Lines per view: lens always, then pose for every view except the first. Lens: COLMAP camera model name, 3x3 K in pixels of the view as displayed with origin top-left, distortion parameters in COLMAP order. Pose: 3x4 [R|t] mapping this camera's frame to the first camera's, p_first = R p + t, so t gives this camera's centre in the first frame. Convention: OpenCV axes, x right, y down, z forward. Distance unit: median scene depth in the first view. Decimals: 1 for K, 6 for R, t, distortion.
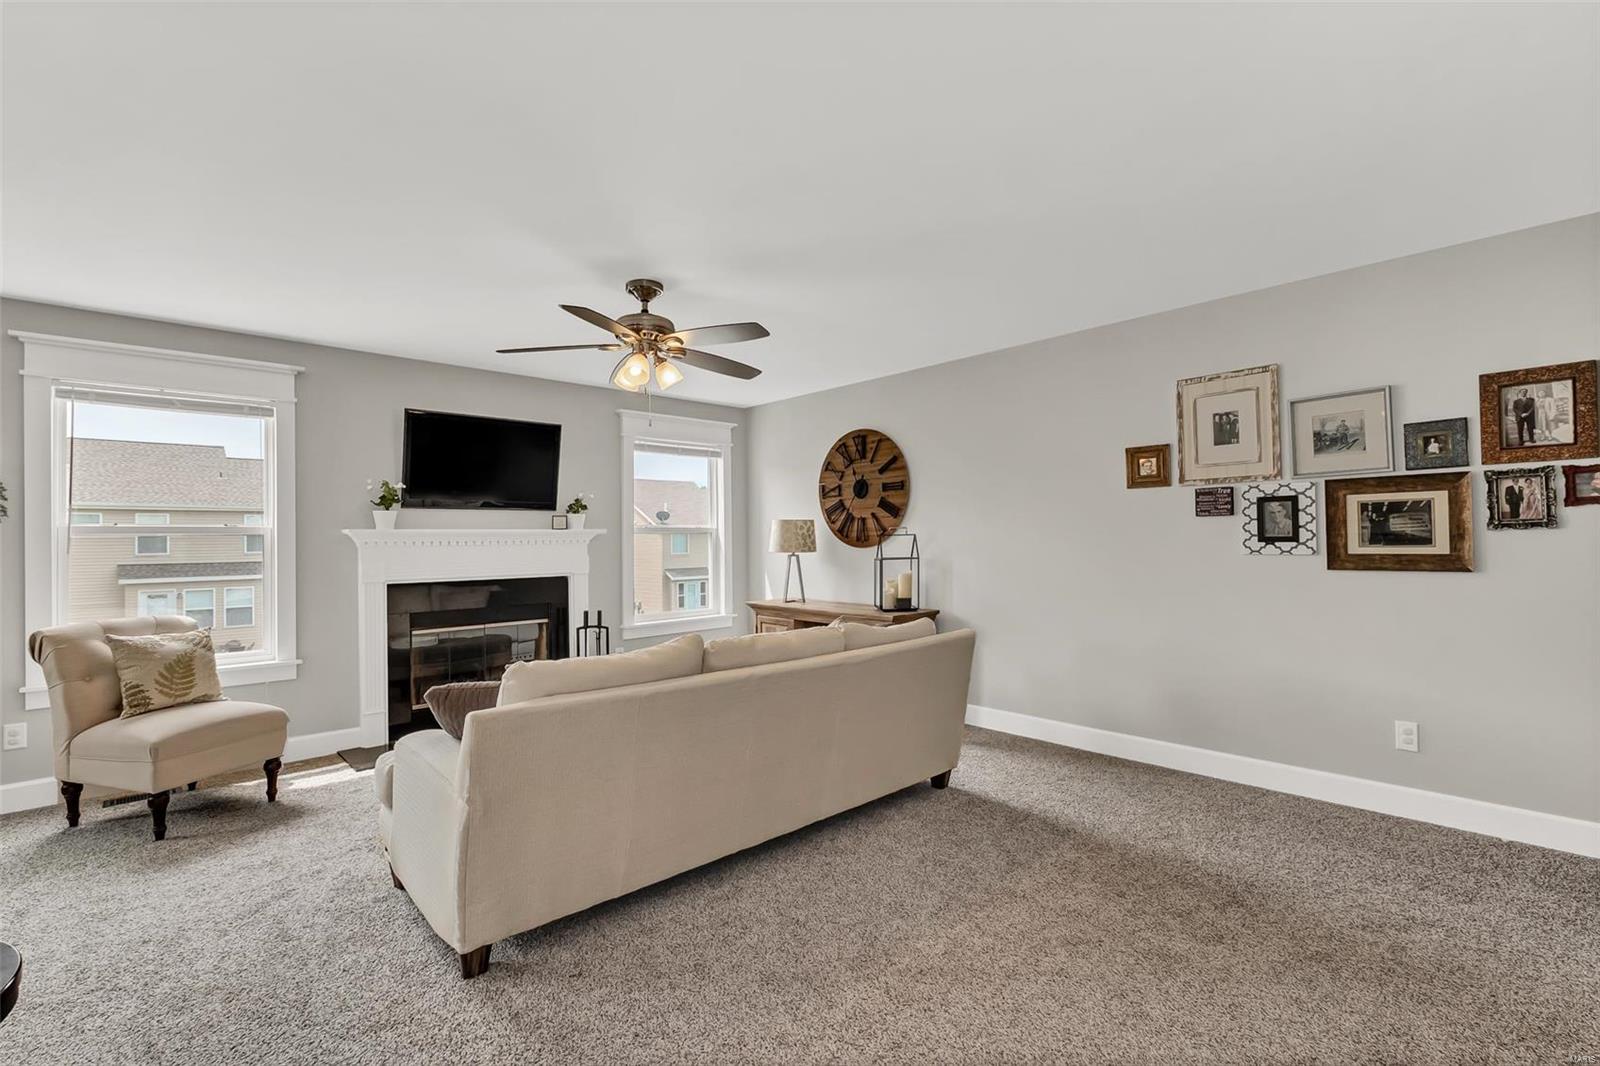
lens RADIAL K [[705.6, 0, 791.7], [0, 705.6, 528.2], [0, 0, 1]] dist [-0.004674, -0.000082]
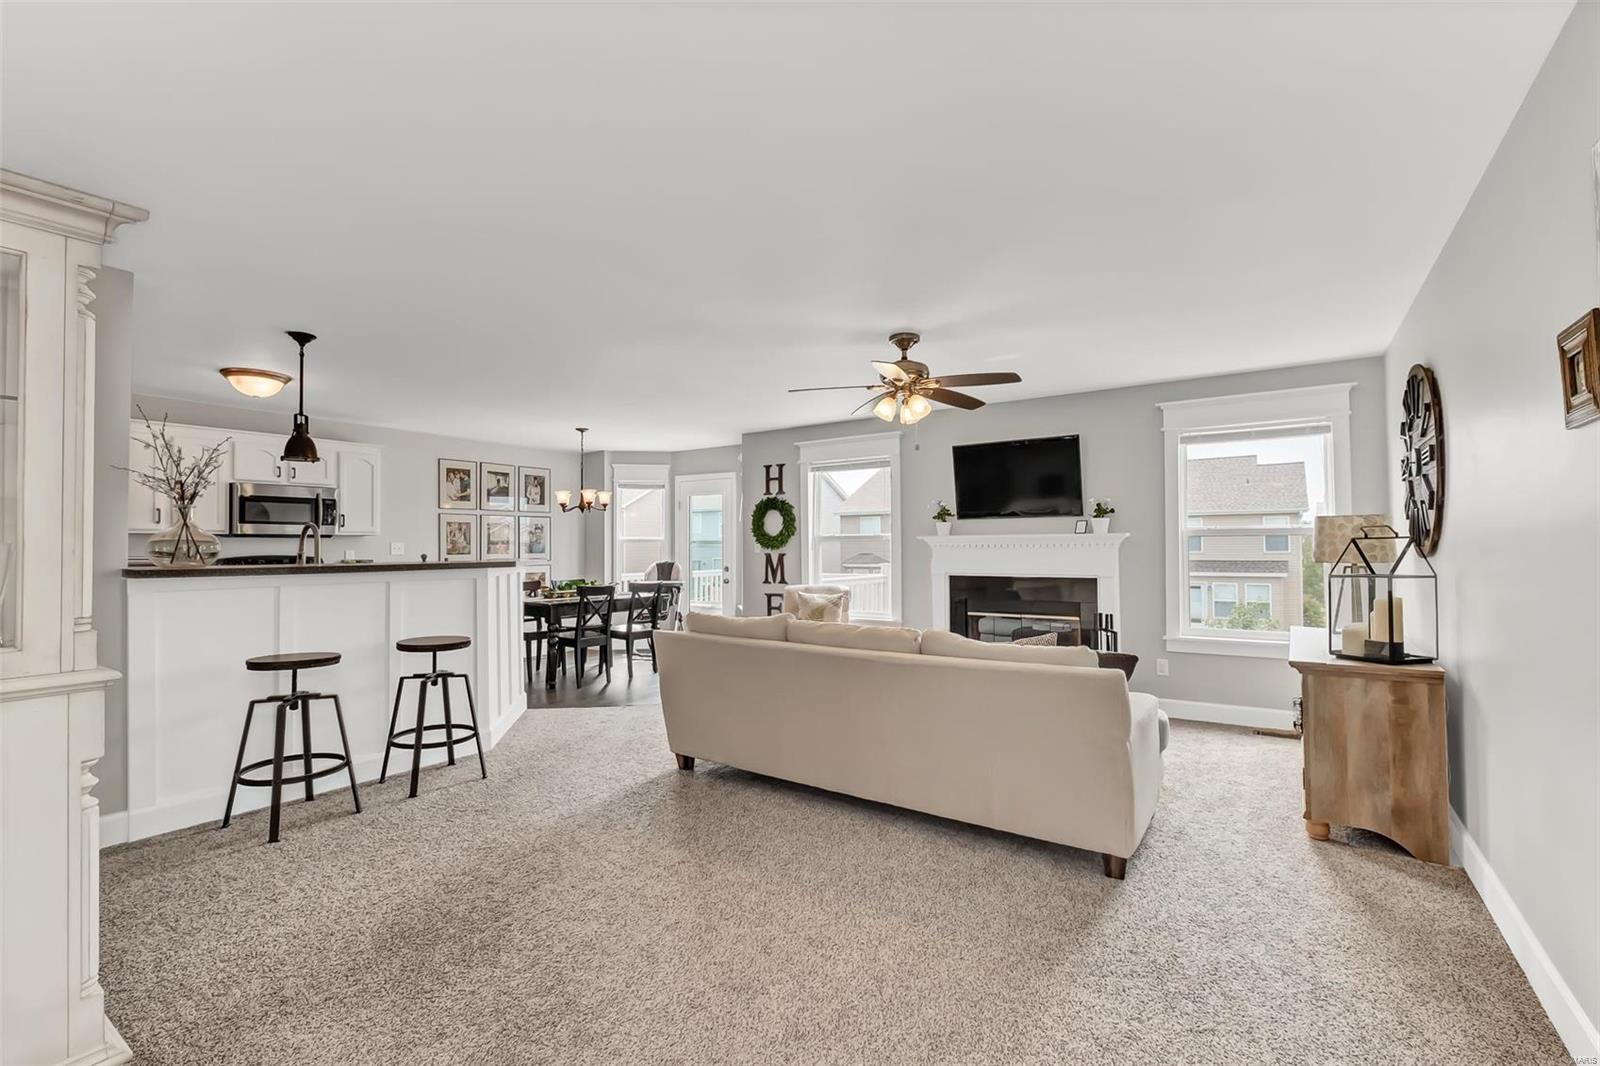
lens RADIAL K [[705.6, 0, 792.5], [0, 705.6, 536.9], [0, 0, 1]] dist [-0.004674, -0.000082]
pose [[0.198352, -0.006107, -0.980112, 0.652552], [0.019254, 0.999812, -0.002333, 0.000600], [0.979942, -0.018409, 0.198432, 0.386315]]
